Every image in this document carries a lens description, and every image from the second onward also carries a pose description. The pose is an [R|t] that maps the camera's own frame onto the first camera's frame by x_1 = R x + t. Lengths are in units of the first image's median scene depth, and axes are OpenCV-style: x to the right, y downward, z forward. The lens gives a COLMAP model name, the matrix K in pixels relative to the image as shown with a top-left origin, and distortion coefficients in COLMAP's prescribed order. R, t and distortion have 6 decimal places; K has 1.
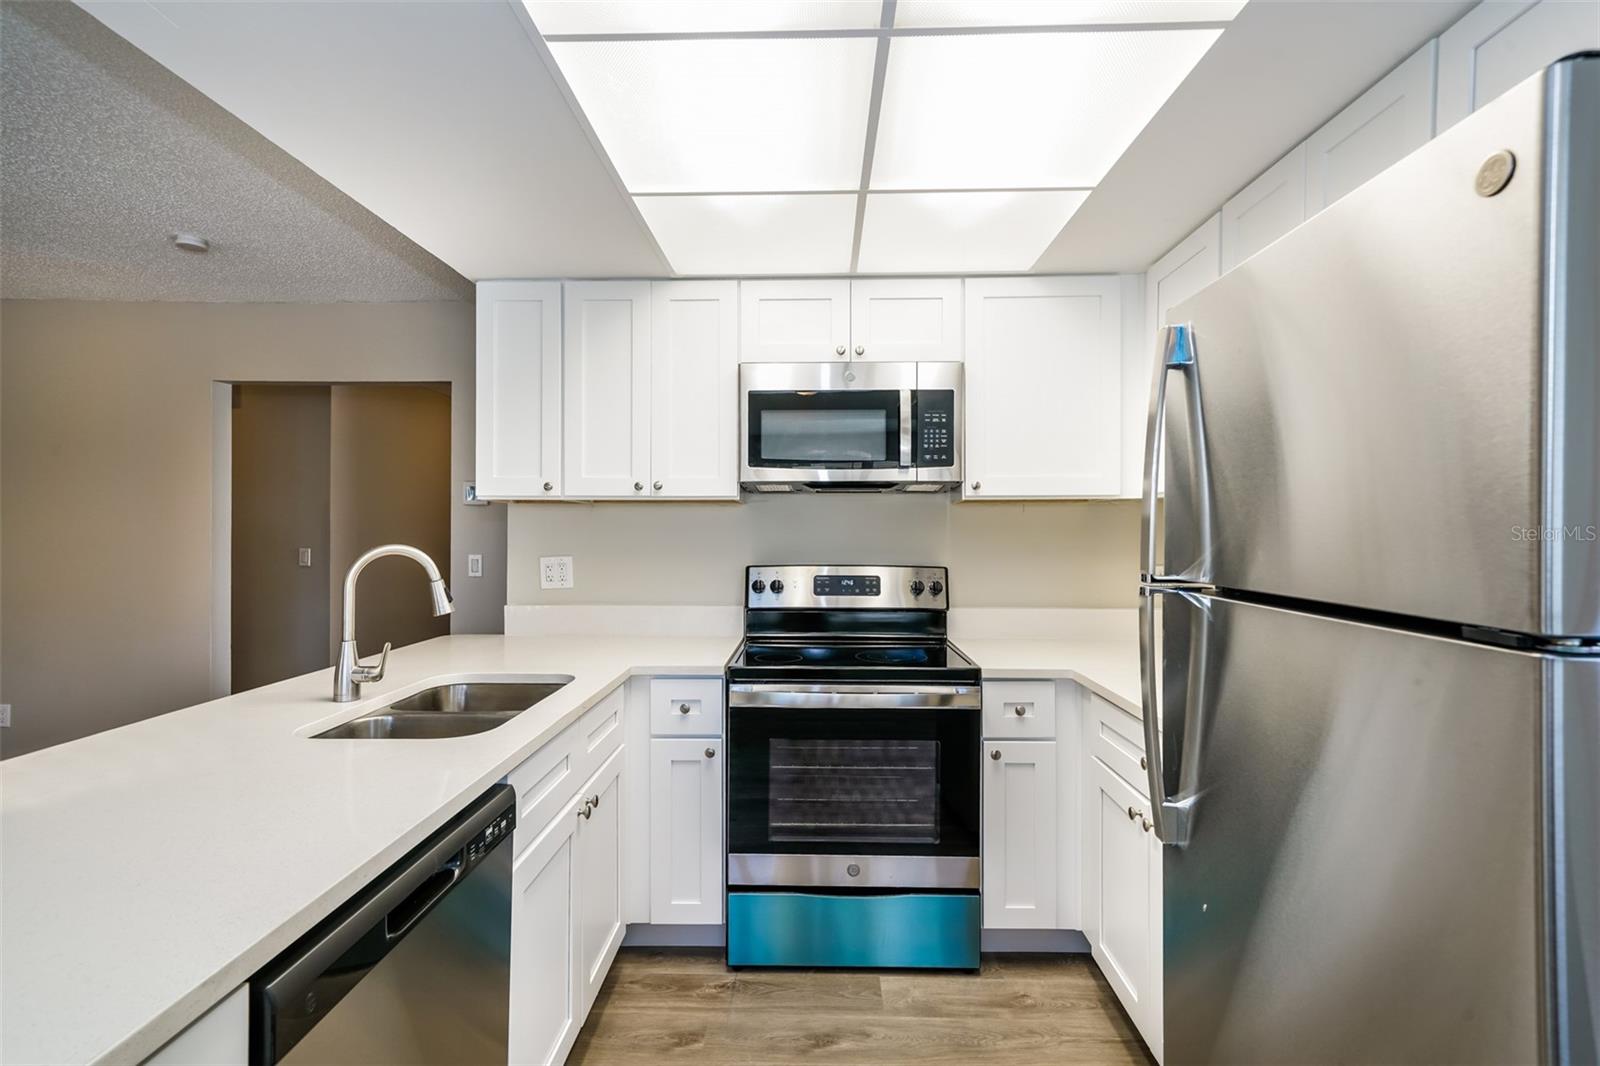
lens RADIAL K [[747.5, 0, 805.3], [0, 747.5, 525.5], [0, 0, 1]] dist [0.014060, 0.000782]
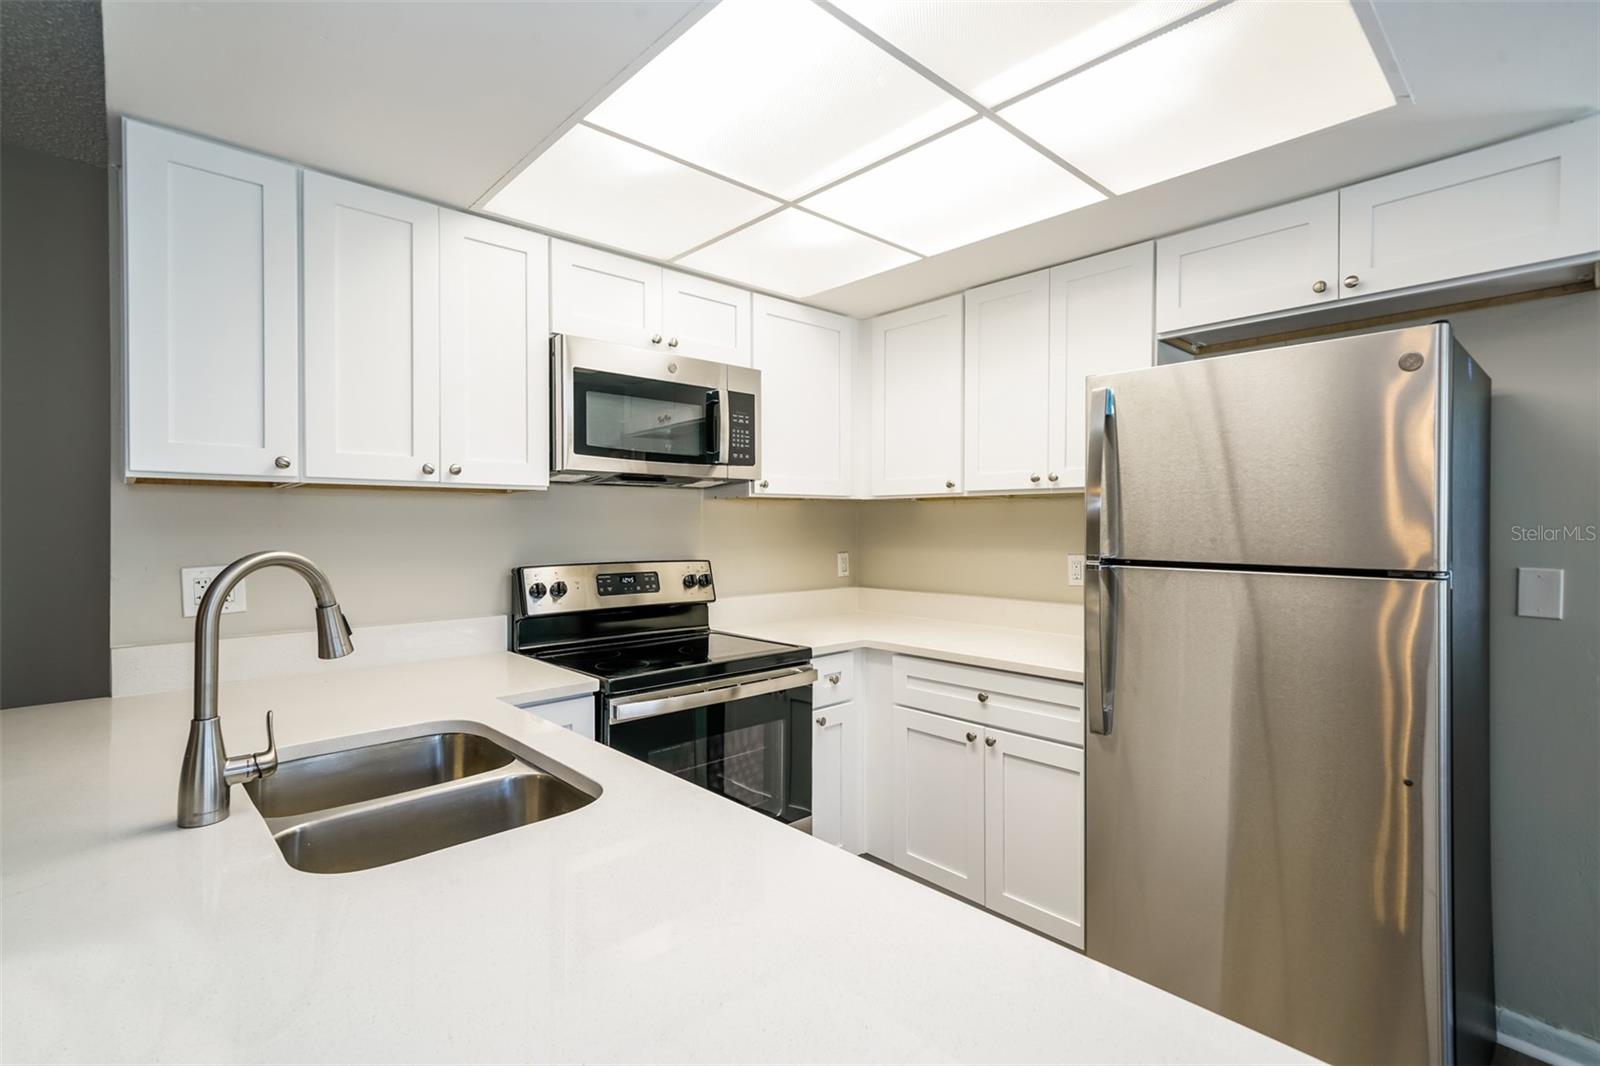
lens RADIAL K [[747.5, 0, 805.3], [0, 747.5, 525.5], [0, 0, 1]] dist [0.014060, 0.000782]
pose [[0.713335, -0.003573, 0.700814, -0.493078], [-0.002890, 0.999964, 0.008039, -0.002018], [-0.700817, -0.007760, 0.713299, 0.176784]]
